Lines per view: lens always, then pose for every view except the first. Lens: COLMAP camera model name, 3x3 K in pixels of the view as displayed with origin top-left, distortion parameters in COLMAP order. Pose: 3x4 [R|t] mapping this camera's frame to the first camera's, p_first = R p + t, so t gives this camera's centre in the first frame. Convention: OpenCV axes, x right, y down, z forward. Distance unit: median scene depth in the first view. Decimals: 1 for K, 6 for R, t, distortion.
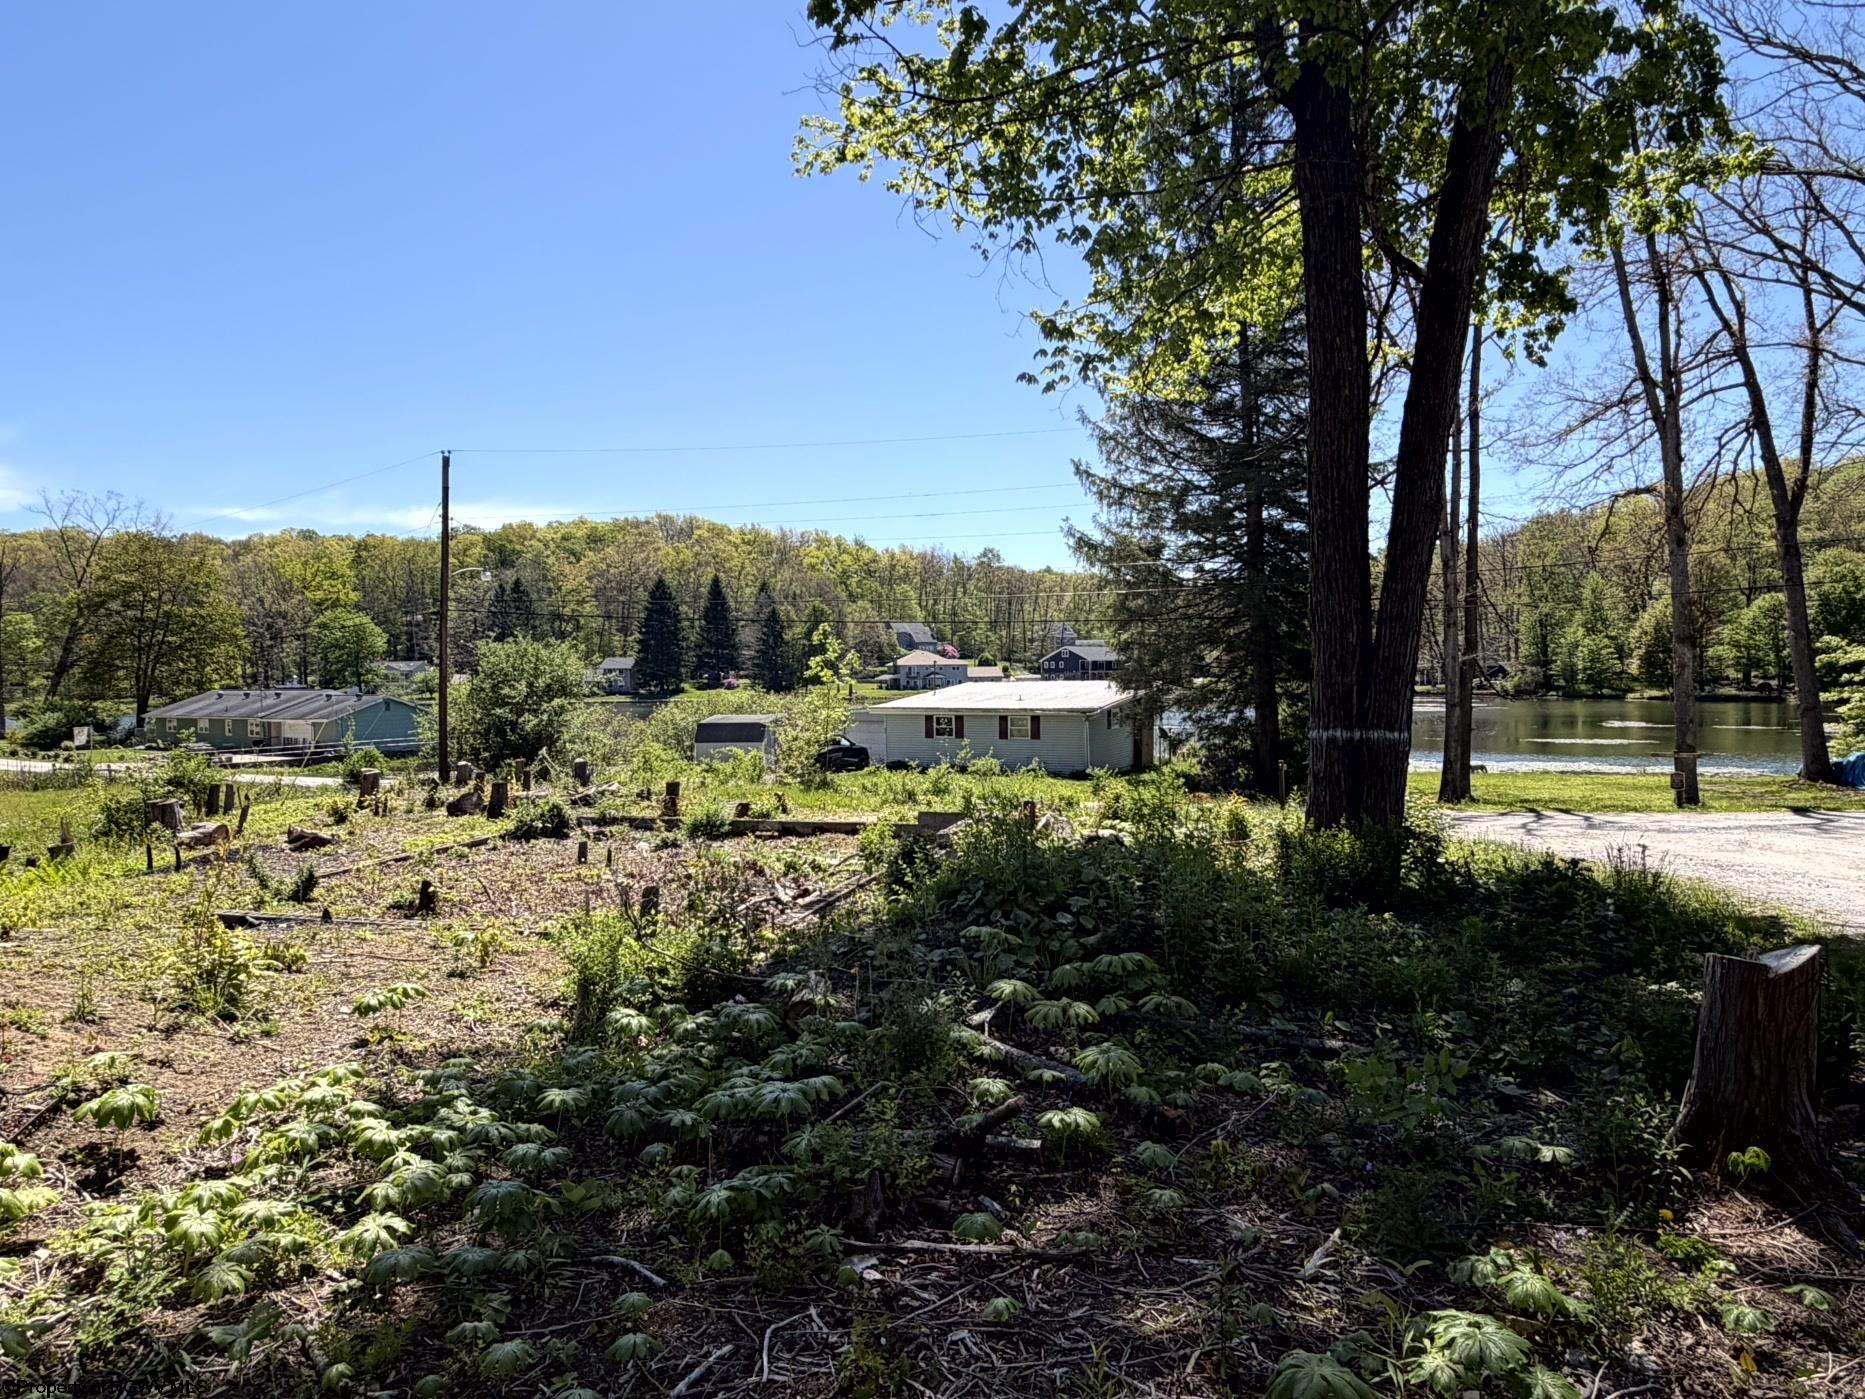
lens RADIAL K [[1181.3, 0, 930.4], [0, 1181.3, 696.9], [0, 0, 1]] dist [0.001396, 0.005375]
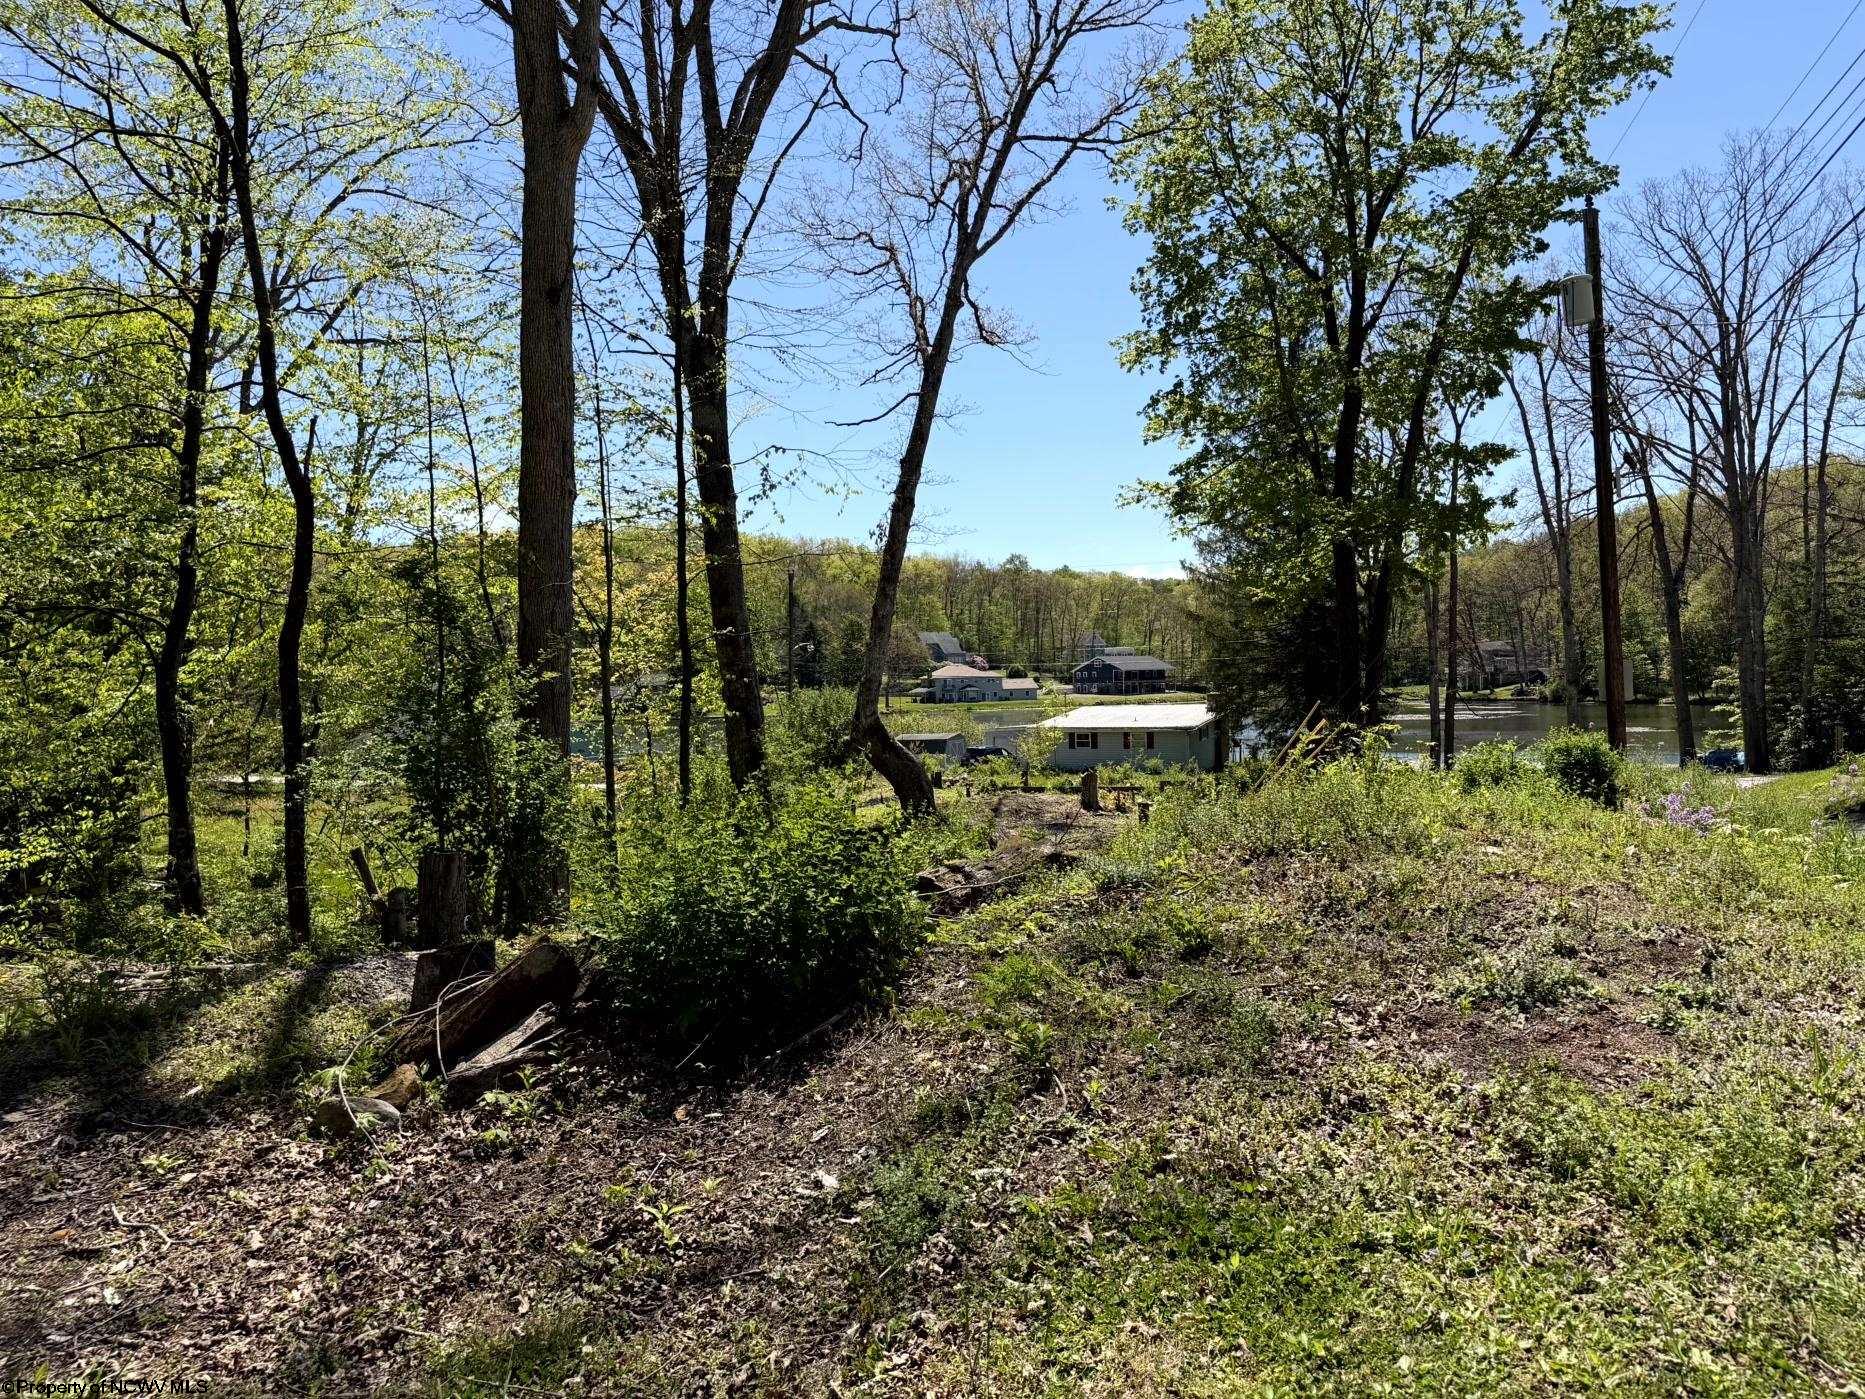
lens RADIAL K [[1316.7, 0, 935.7], [0, 1316.7, 707.6], [0, 0, 1]] dist [0.026219, -0.003539]
pose [[0.999880, -0.013433, 0.007768, -0.033504], [0.013421, 0.999909, 0.001566, -0.003633], [-0.007789, -0.001462, 0.999969, -0.107624]]
